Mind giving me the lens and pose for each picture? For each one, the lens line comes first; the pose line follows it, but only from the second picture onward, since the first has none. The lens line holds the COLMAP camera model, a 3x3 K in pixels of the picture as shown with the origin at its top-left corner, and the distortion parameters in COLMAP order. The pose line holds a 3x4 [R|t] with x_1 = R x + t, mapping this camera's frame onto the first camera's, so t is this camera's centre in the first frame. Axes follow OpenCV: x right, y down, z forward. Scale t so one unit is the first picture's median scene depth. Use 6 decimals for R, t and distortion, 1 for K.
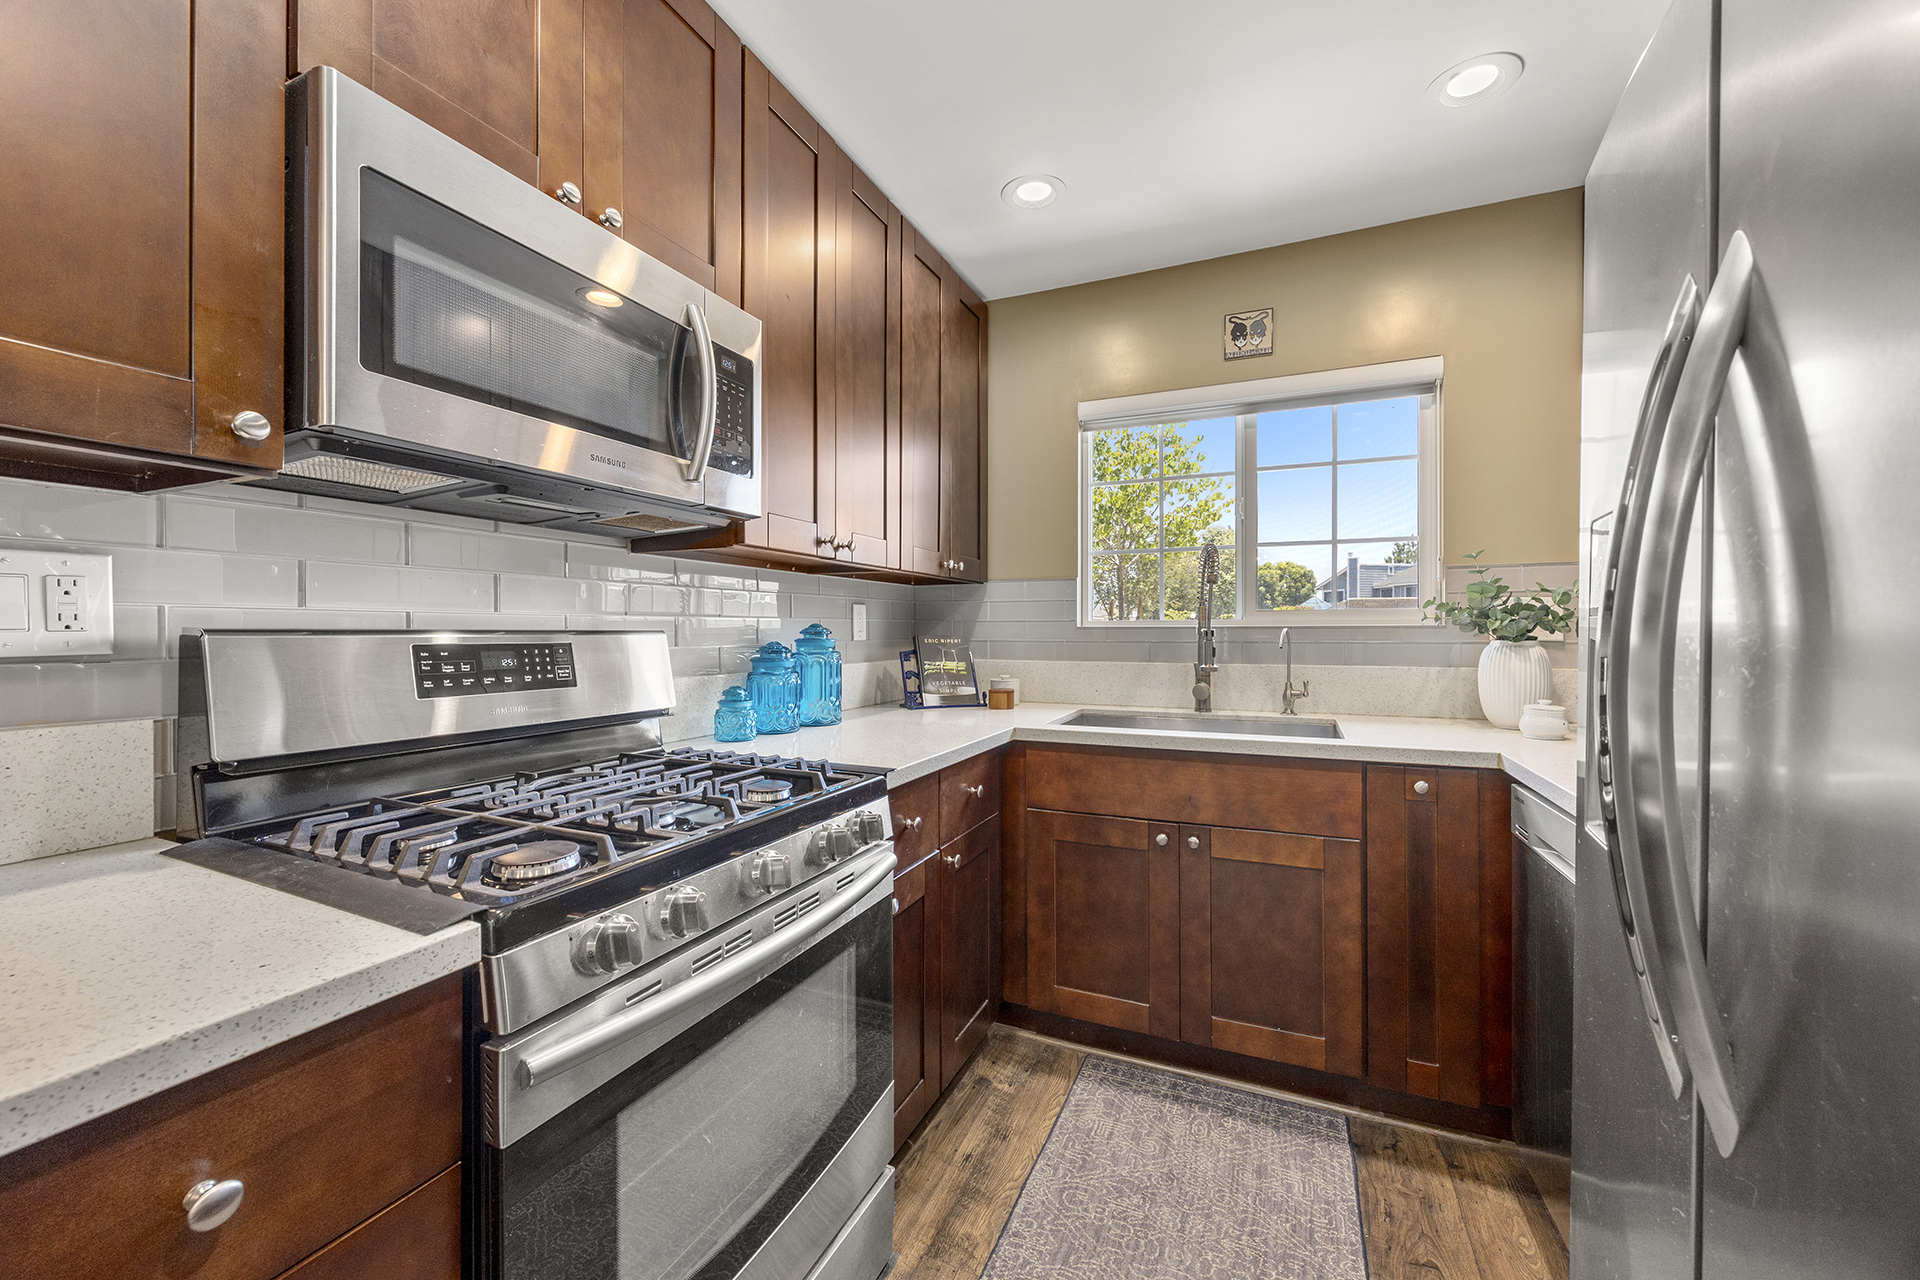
lens RADIAL K [[738.2, 0, 957.9], [0, 738.2, 633.7], [0, 0, 1]] dist [-0.006391, 0.001738]
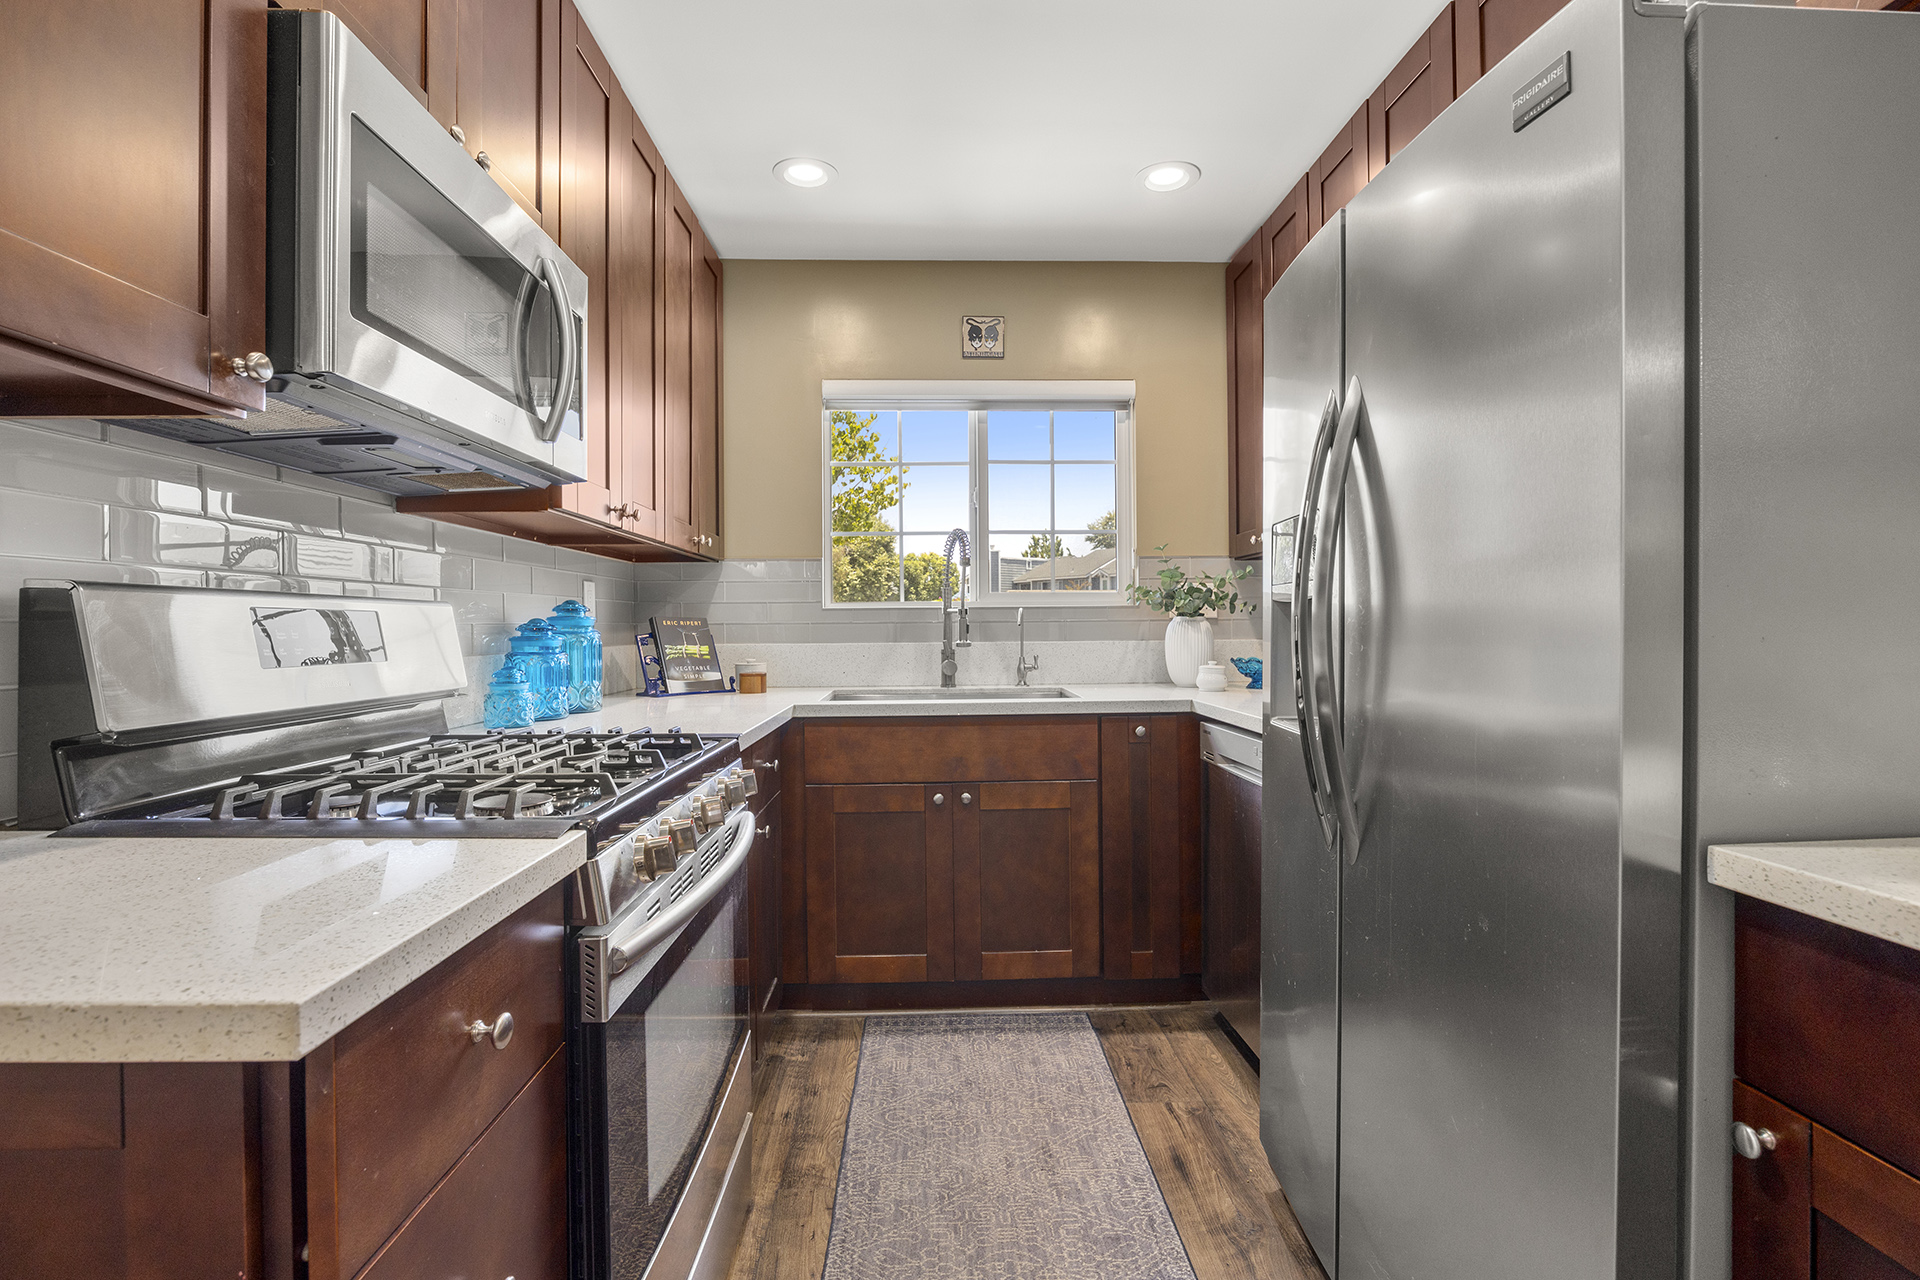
lens RADIAL K [[891.2, 0, 953.6], [0, 891.2, 634.5], [0, 0, 1]] dist [-0.025332, -0.000620]
pose [[0.897805, -0.008677, 0.440308, -0.281003], [0.008554, 0.999961, 0.002264, 0.033731], [-0.440310, 0.001734, 0.897844, -0.190978]]
